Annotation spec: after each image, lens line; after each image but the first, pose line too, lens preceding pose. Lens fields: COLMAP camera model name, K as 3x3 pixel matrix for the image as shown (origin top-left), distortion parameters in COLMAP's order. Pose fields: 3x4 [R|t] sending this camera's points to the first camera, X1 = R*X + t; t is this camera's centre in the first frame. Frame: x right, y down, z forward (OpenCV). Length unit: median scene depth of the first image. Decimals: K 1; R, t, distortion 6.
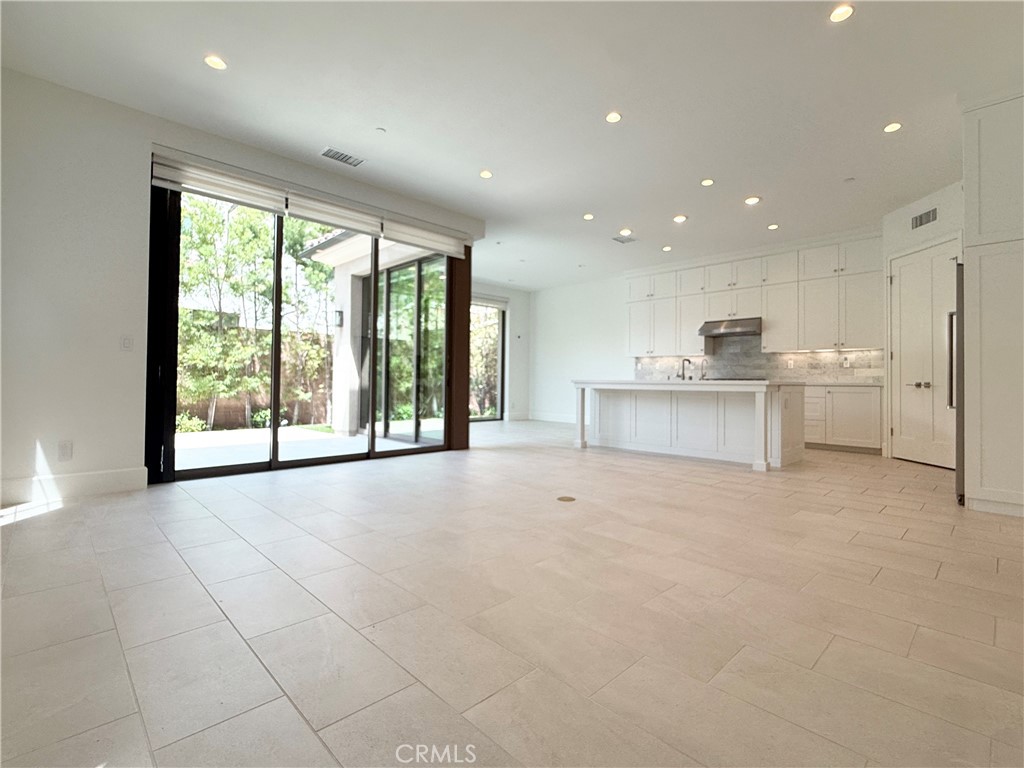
lens RADIAL K [[482.0, 0, 526.3], [0, 482.0, 373.7], [0, 0, 1]] dist [0.002934, -0.000023]
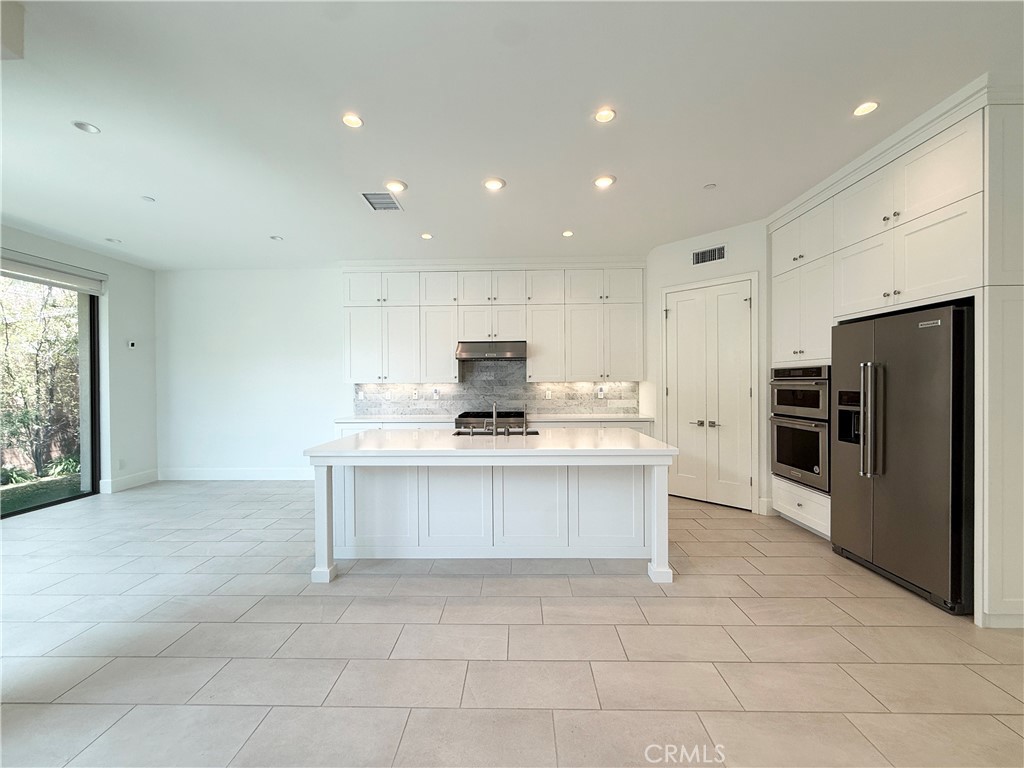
lens RADIAL K [[408.5, 0, 508.7], [0, 408.5, 385.5], [0, 0, 1]] dist [0.000911, -0.000231]
pose [[0.727872, -0.021044, 0.685390, -0.035563], [0.003026, 0.999618, 0.027478, -0.058461], [-0.685707, -0.017927, 0.727657, 0.491507]]
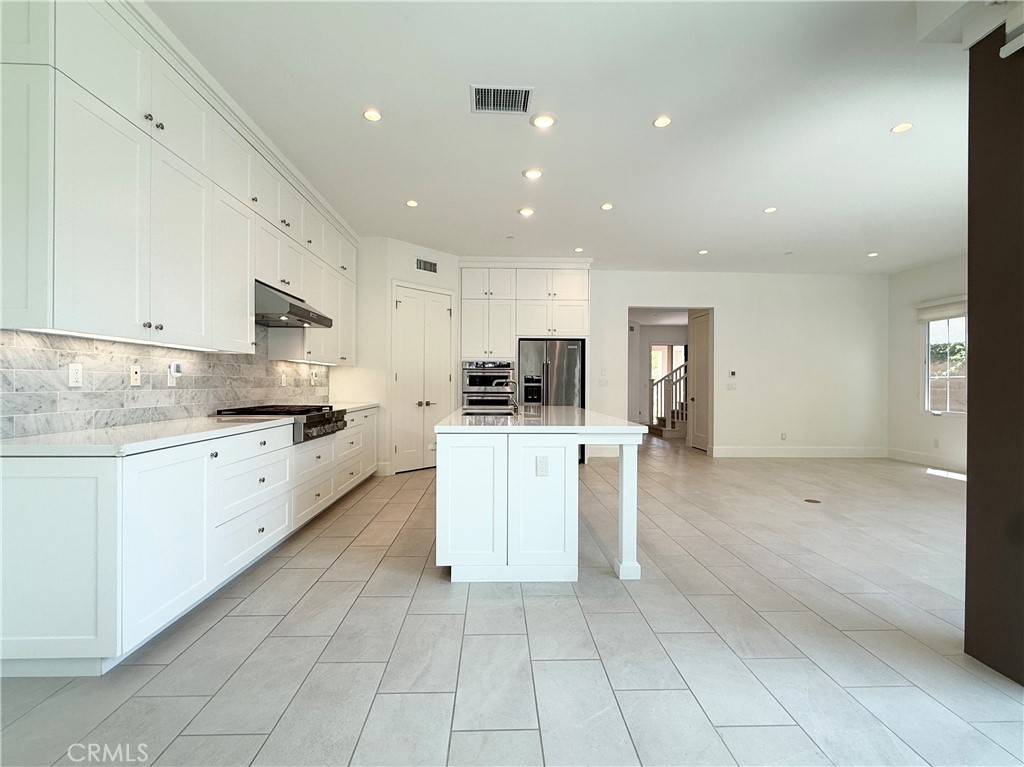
lens RADIAL K [[465.0, 0, 513.0], [0, 465.0, 381.8], [0, 0, 1]] dist [-0.000787, 0.000430]
pose [[-0.732723, -0.010516, 0.680446, -0.090987], [-0.024047, 0.999656, -0.010445, -0.017950], [-0.680103, -0.024016, -0.732724, 1.246242]]
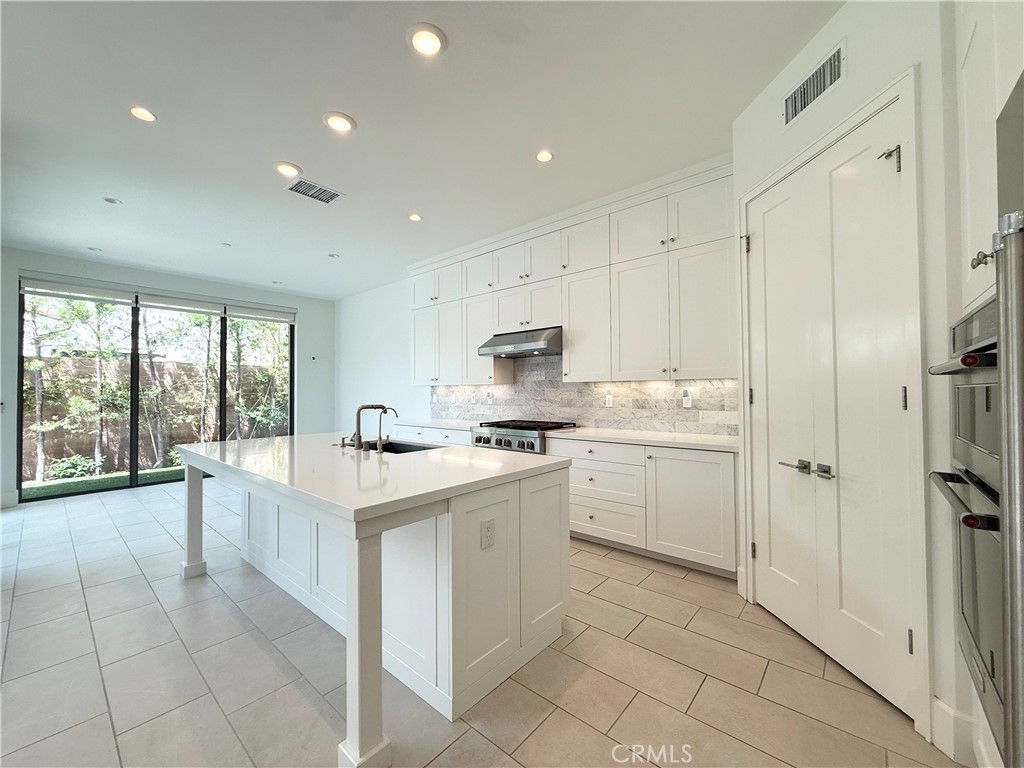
lens RADIAL K [[408.5, 0, 509.1], [0, 408.5, 386.2], [0, 0, 1]] dist [0.000911, -0.000231]
pose [[0.997682, -0.017132, 0.065852, 0.383937], [0.016911, 0.999849, 0.003908, -0.042582], [-0.065909, -0.002785, 0.997822, 0.476916]]
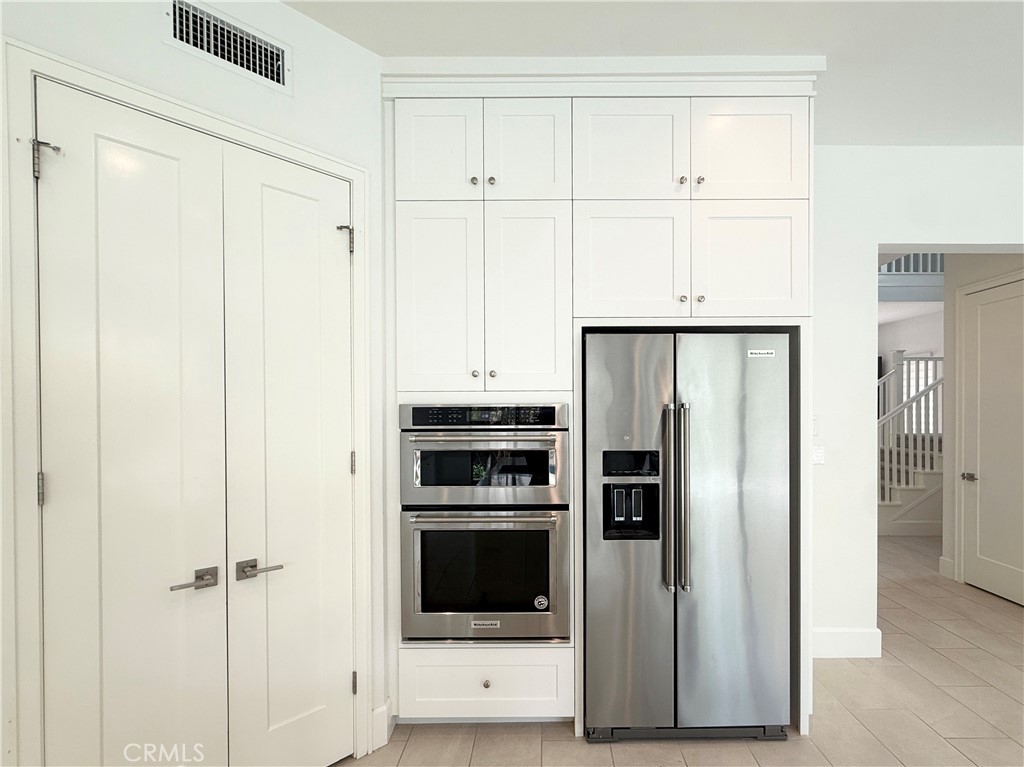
lens RADIAL K [[482.0, 0, 545.7], [0, 482.0, 413.9], [0, 0, 1]] dist [0.002934, -0.000023]
pose [[-0.706355, -0.011136, 0.707770, 0.333732], [-0.012906, 0.999913, 0.002853, -0.061805], [-0.707740, -0.007119, -0.706437, 0.790337]]
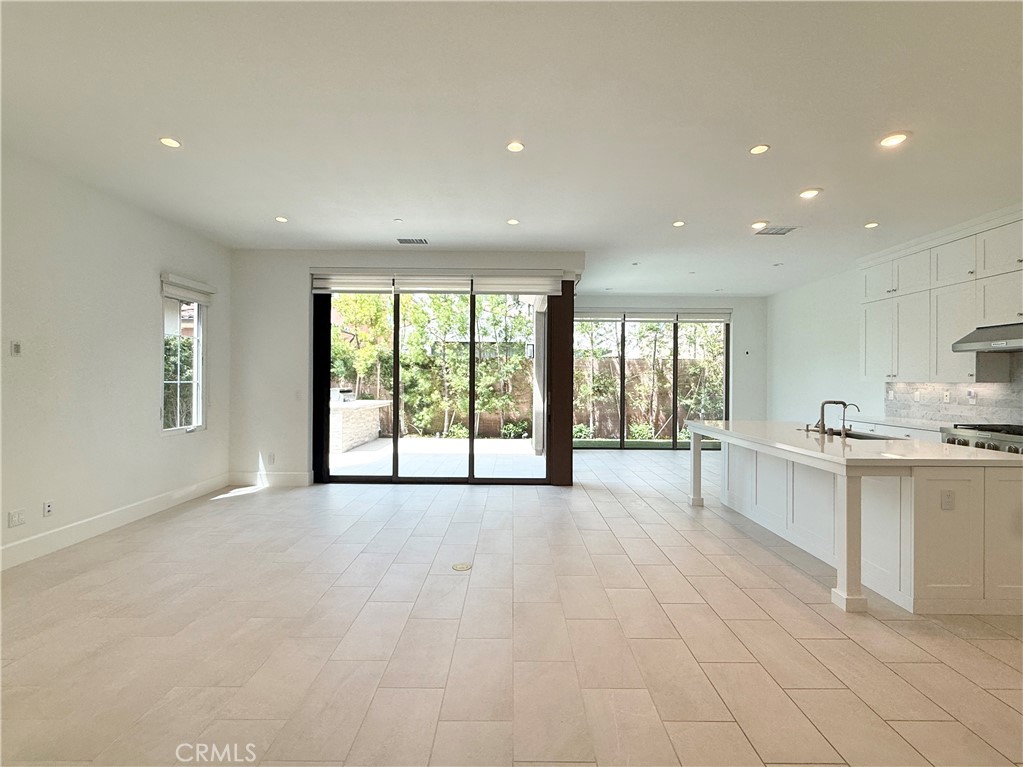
lens RADIAL K [[464.5, 0, 512.7], [0, 464.5, 377.0], [0, 0, 1]] dist [-0.000787, 0.000430]
pose [[0.705853, -0.008643, -0.708305, 0.403681], [0.012244, 0.999925, 0.000001, -0.058781], [0.708252, -0.008673, 0.705906, 0.205832]]
